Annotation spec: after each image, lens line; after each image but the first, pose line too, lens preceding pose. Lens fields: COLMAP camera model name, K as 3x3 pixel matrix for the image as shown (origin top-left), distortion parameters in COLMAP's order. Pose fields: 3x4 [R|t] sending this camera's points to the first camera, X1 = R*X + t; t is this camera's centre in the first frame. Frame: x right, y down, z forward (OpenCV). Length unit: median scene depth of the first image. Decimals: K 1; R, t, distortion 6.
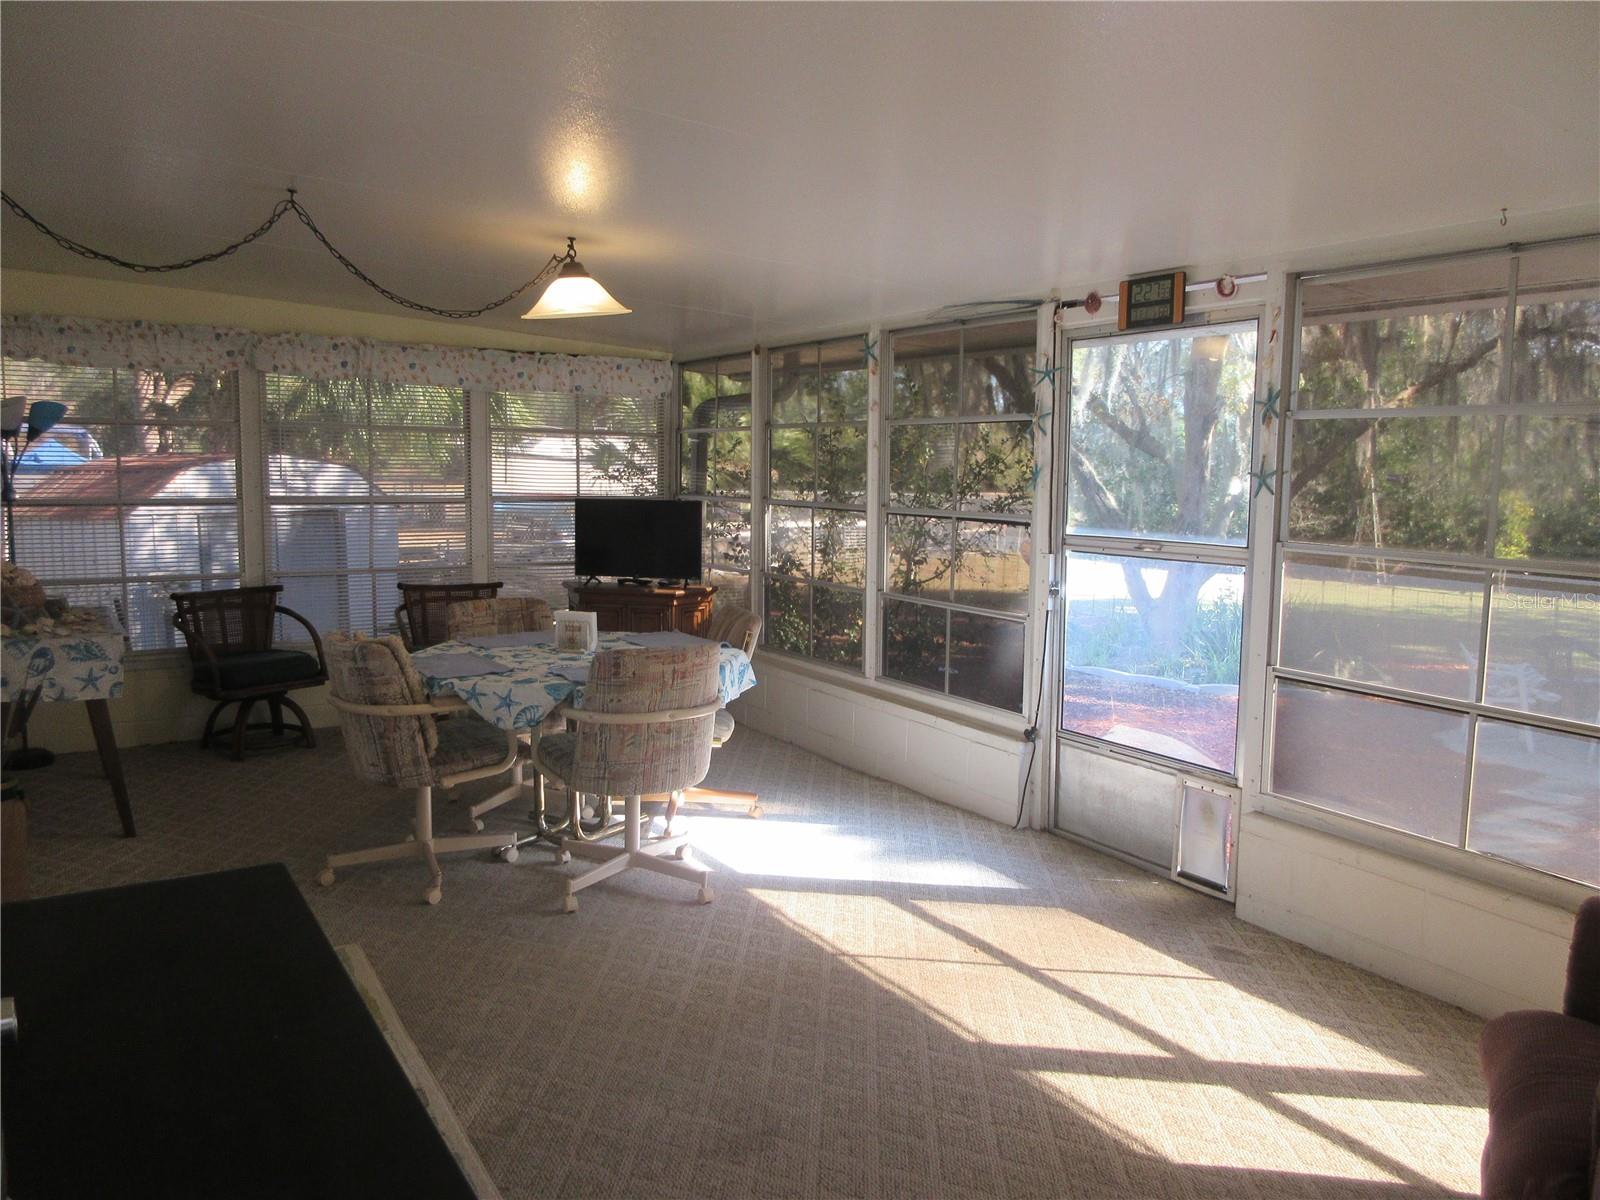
lens RADIAL K [[1188.5, 0, 800.0], [0, 1188.5, 600.0], [0, 0, 1]] dist [0.003210, 0.000594]
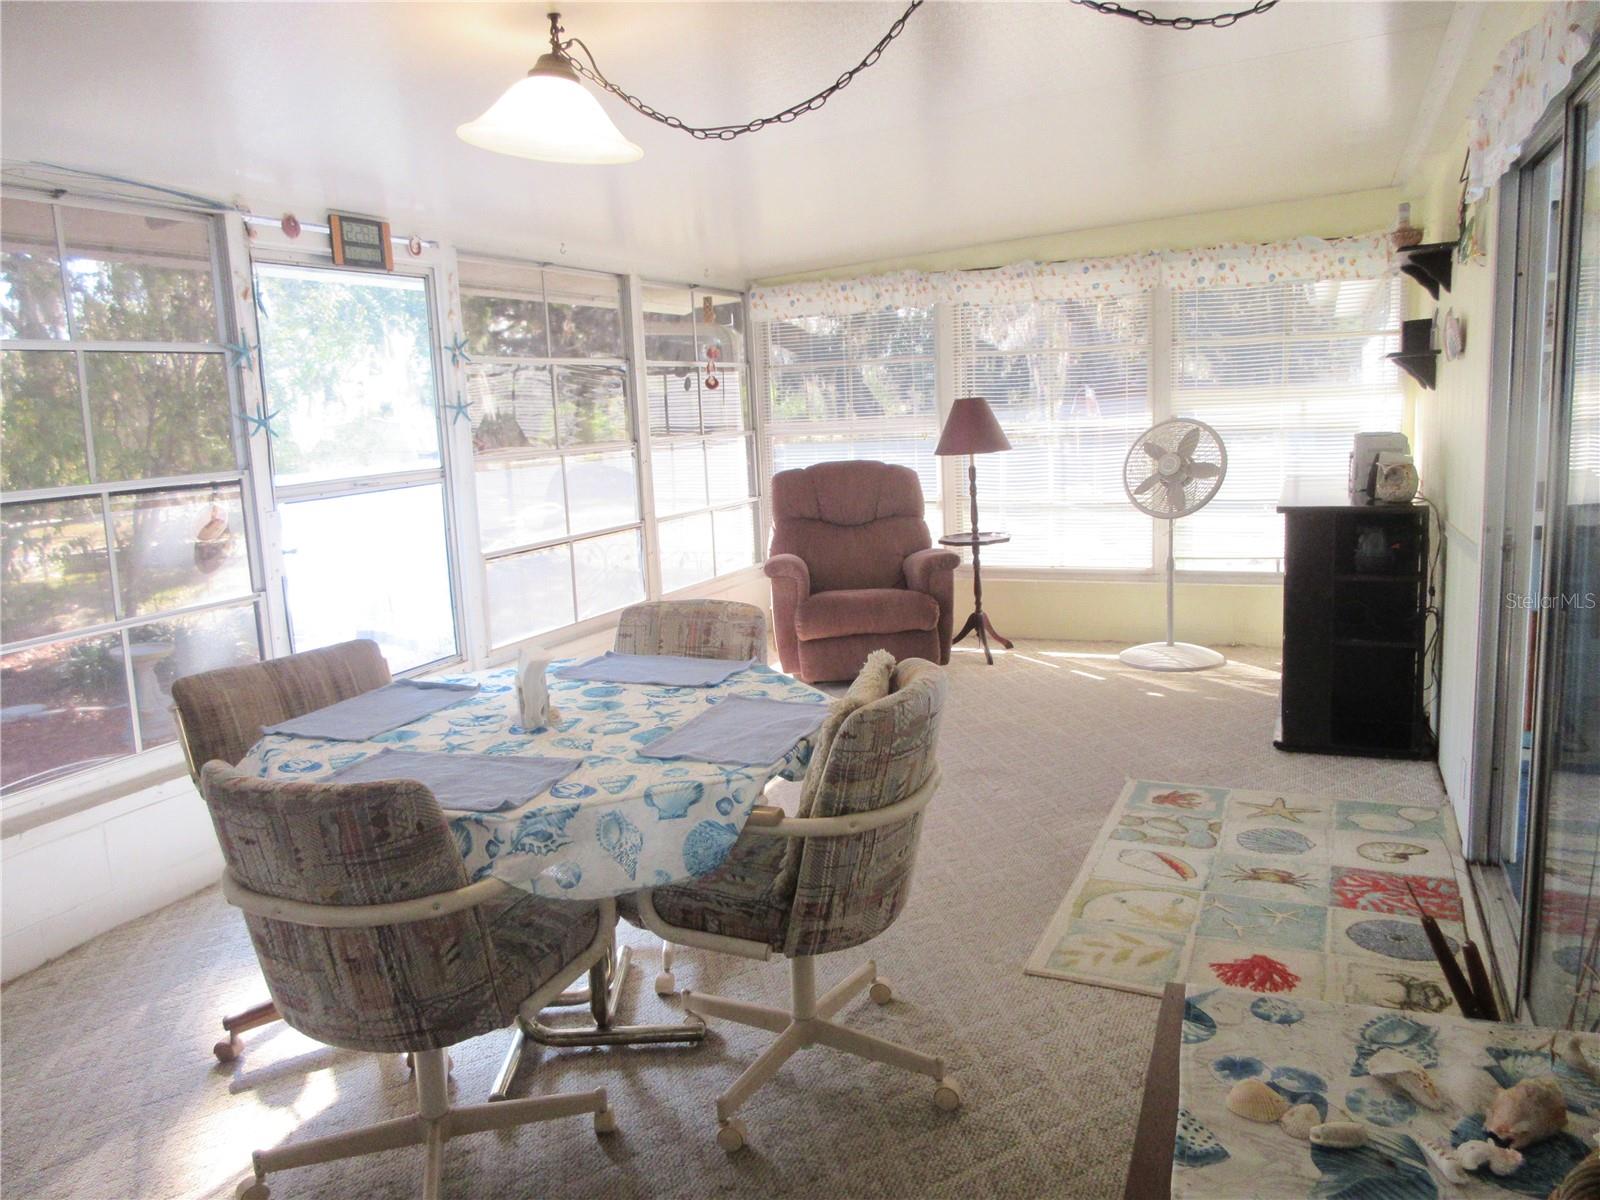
lens RADIAL K [[1188.5, 0, 800.0], [0, 1188.5, 600.0], [0, 0, 1]] dist [0.003210, 0.000594]
pose [[-0.561814, -0.135869, 0.816030, -0.803125], [0.120138, 0.962563, 0.242979, -0.157352], [-0.818493, 0.234545, -0.524459, 1.300274]]
